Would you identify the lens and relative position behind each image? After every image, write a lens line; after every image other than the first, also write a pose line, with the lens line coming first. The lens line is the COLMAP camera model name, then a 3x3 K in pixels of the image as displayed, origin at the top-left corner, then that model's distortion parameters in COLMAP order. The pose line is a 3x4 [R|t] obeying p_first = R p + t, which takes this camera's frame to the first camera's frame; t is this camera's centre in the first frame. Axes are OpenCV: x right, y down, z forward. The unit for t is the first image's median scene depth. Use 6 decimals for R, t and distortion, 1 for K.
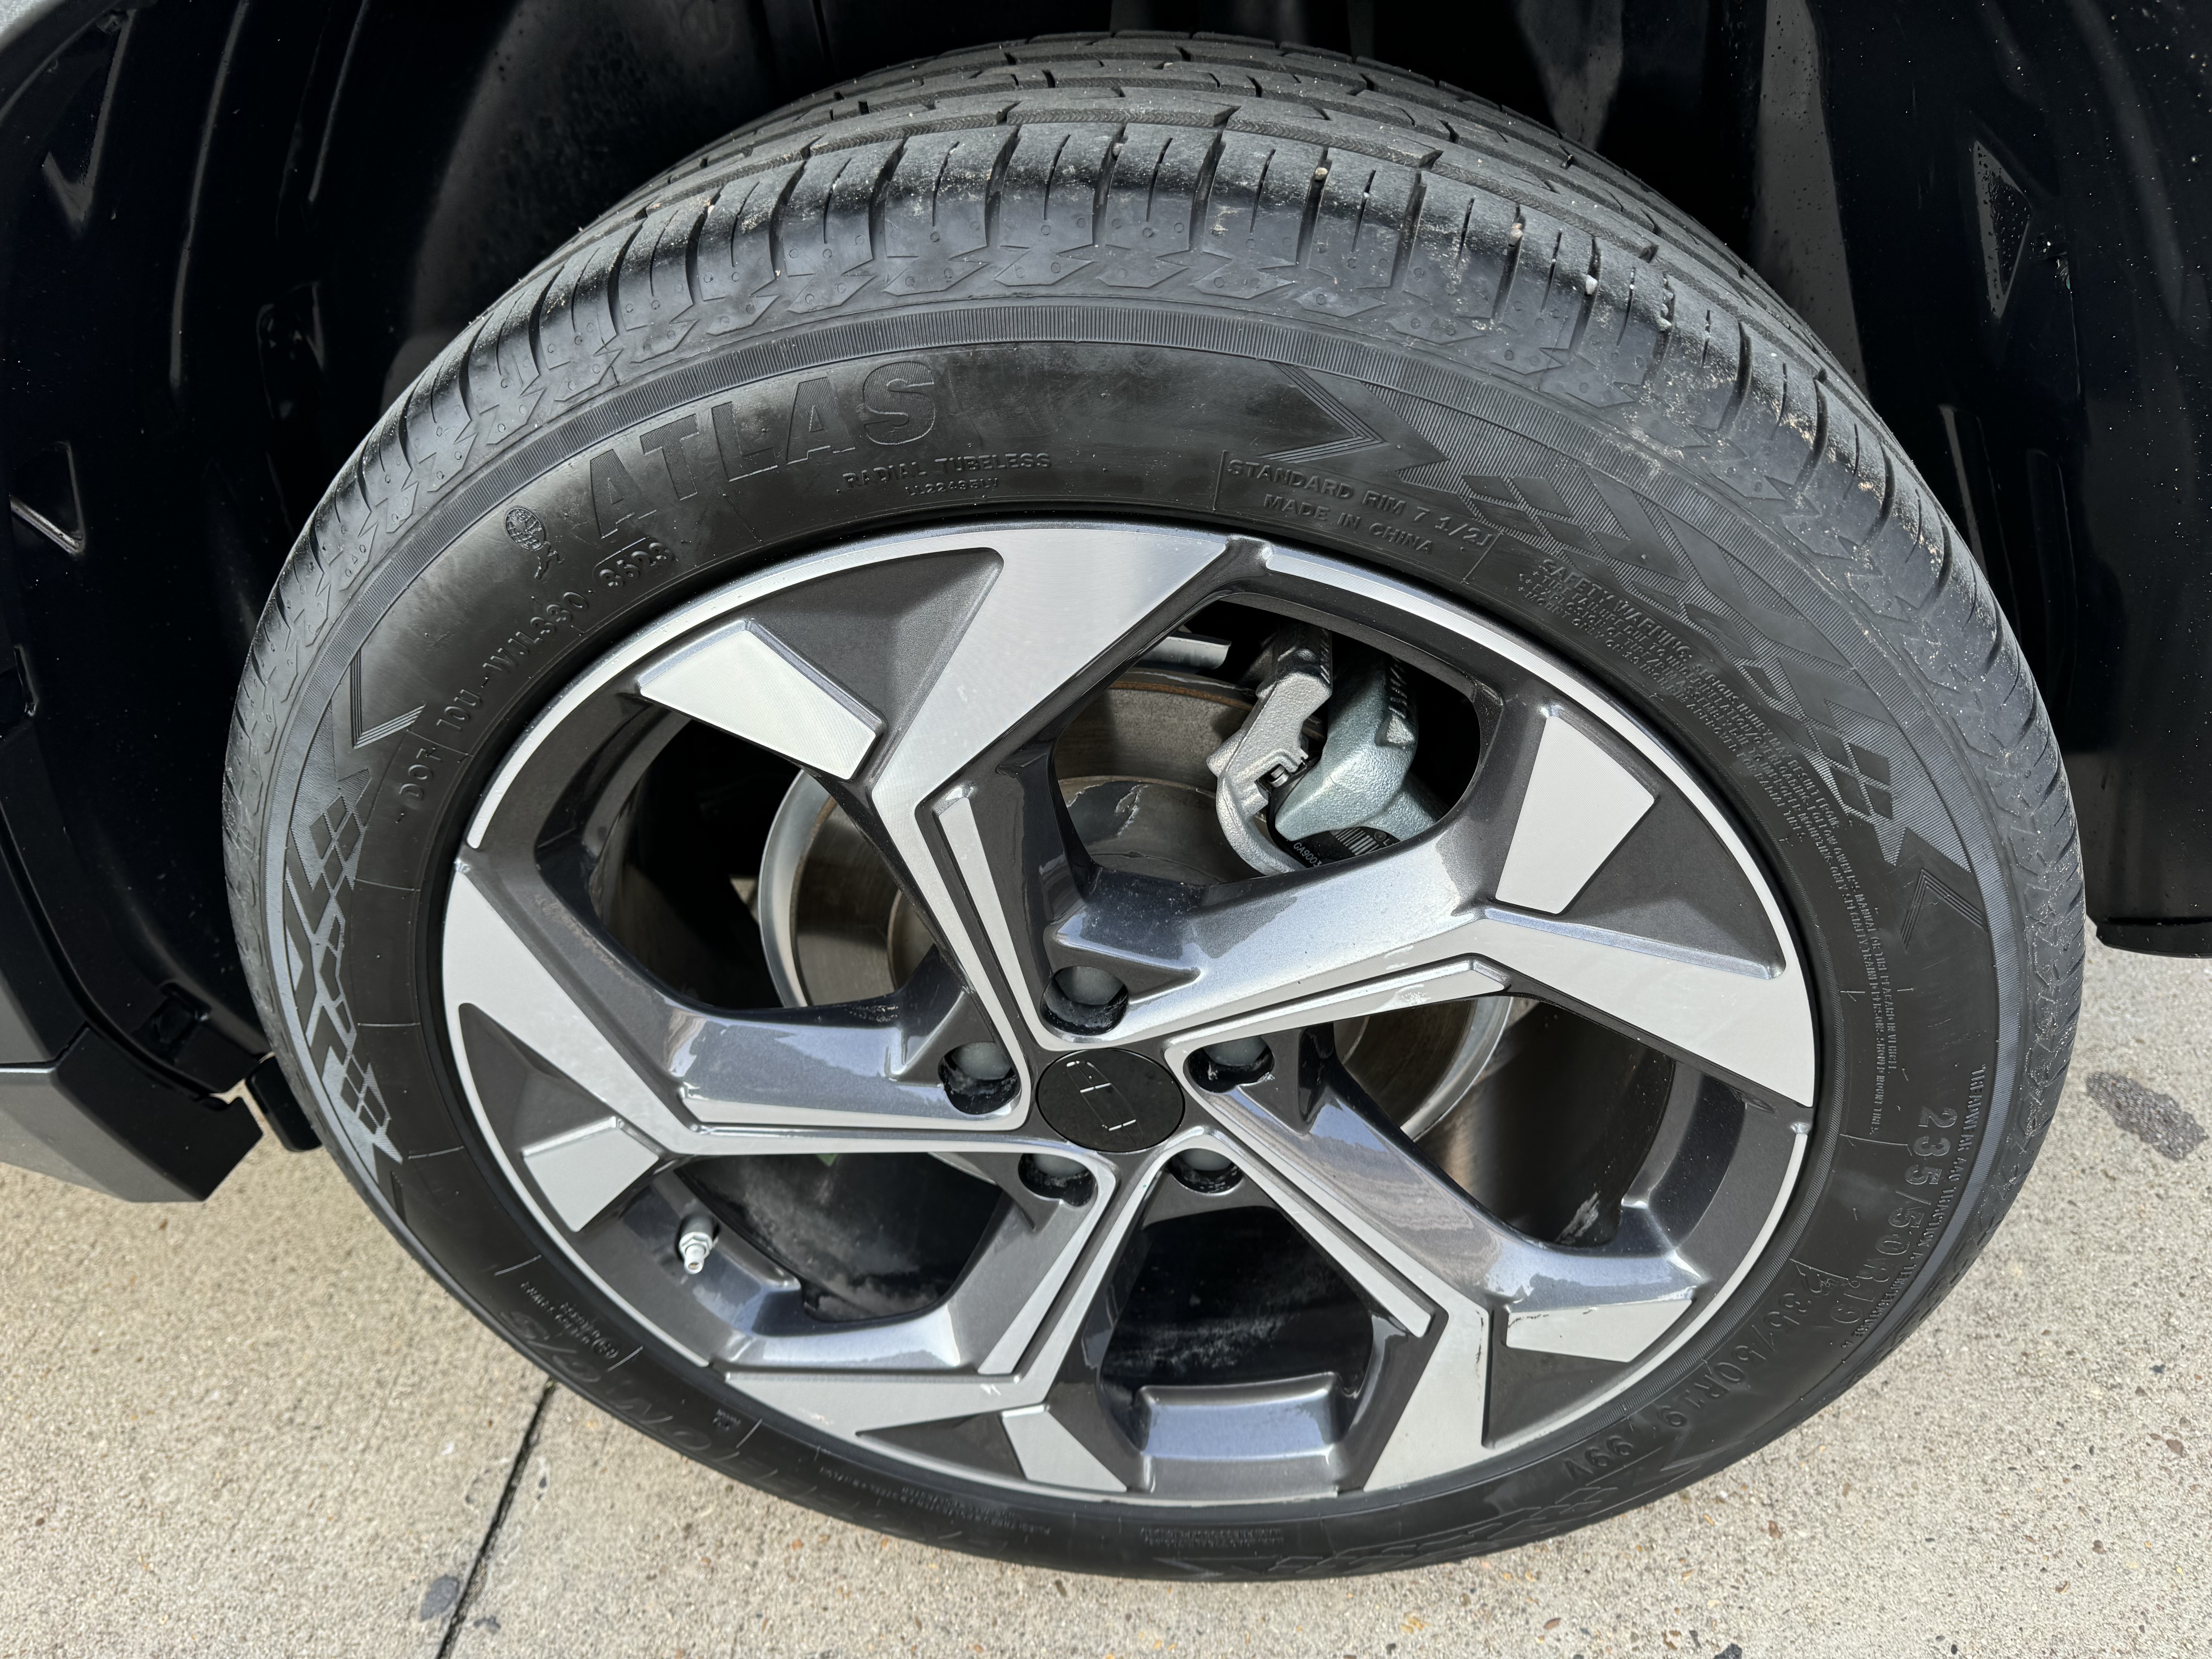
lens RADIAL K [[1598.9, 0, 1174.8], [0, 1598.9, 833.9], [0, 0, 1]] dist [0.021966, 0.000076]
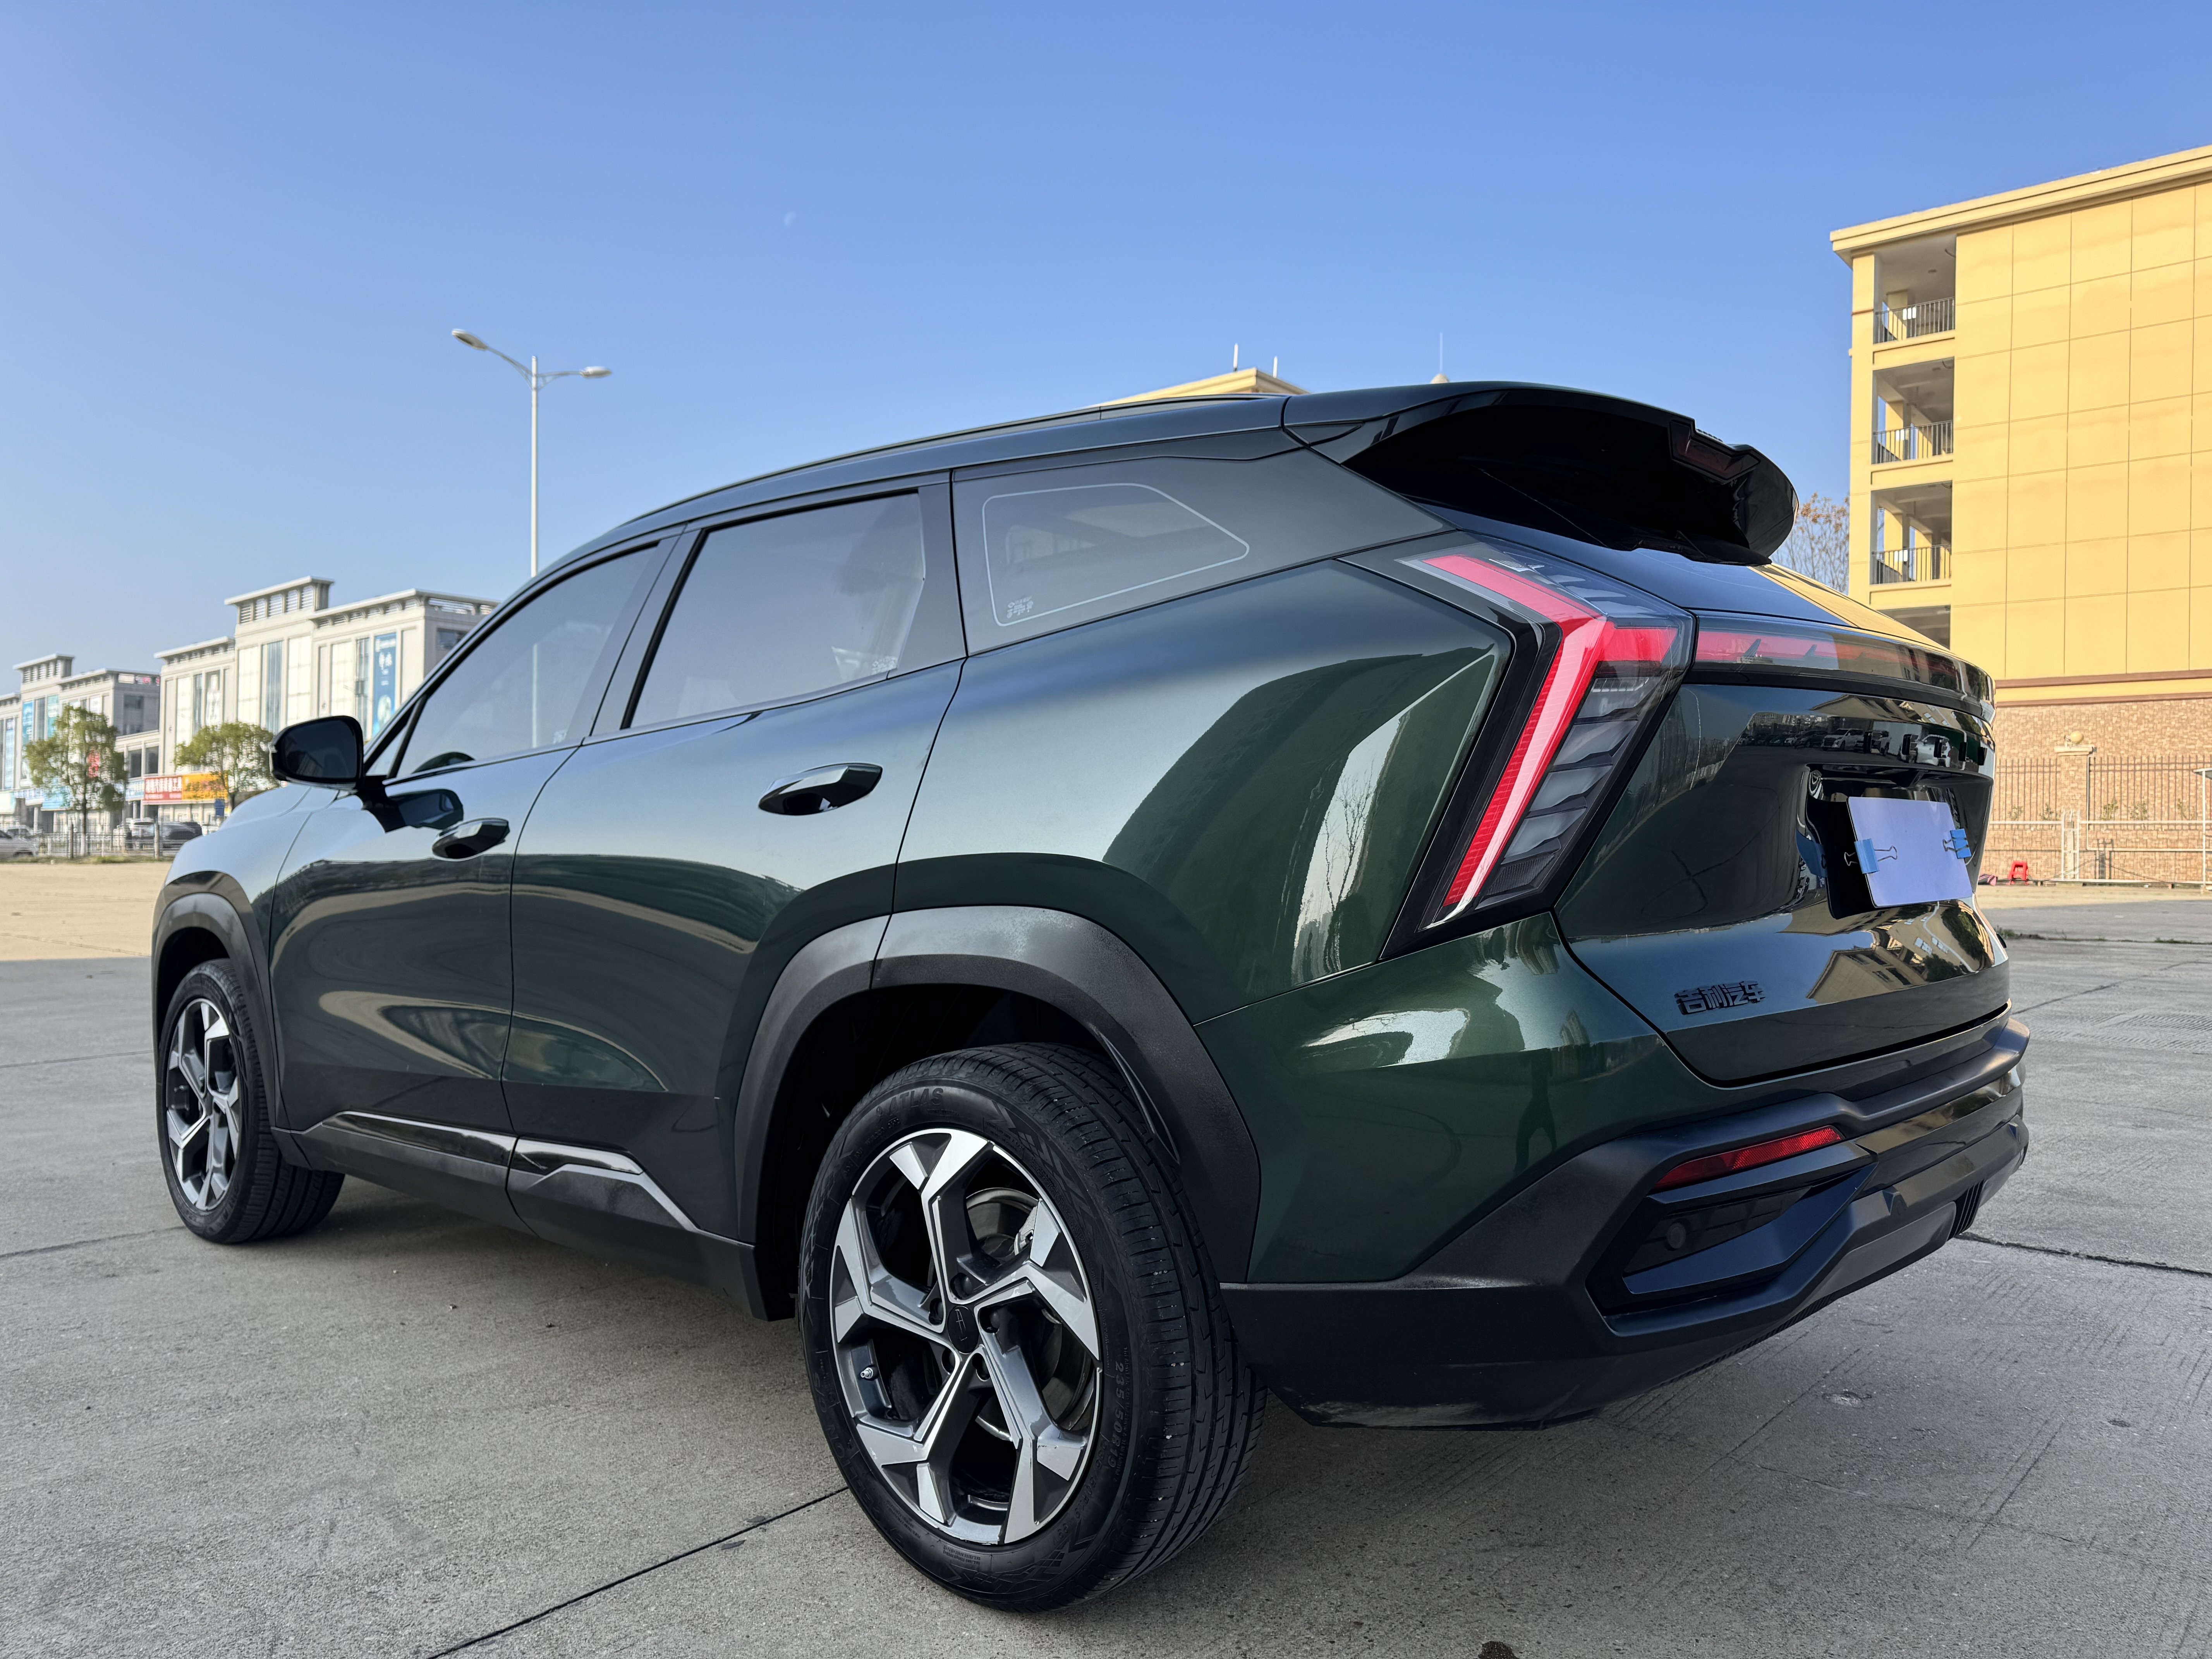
lens RADIAL K [[1558.6, 0, 1084.8], [0, 1558.6, 821.9], [0, 0, 1]] dist [0.016485, -0.007385]
pose [[0.781195, 0.064053, -0.620992, 2.017660], [-0.428862, 0.777918, -0.459262, 0.702359], [0.453664, 0.625093, 0.635176, -1.518681]]
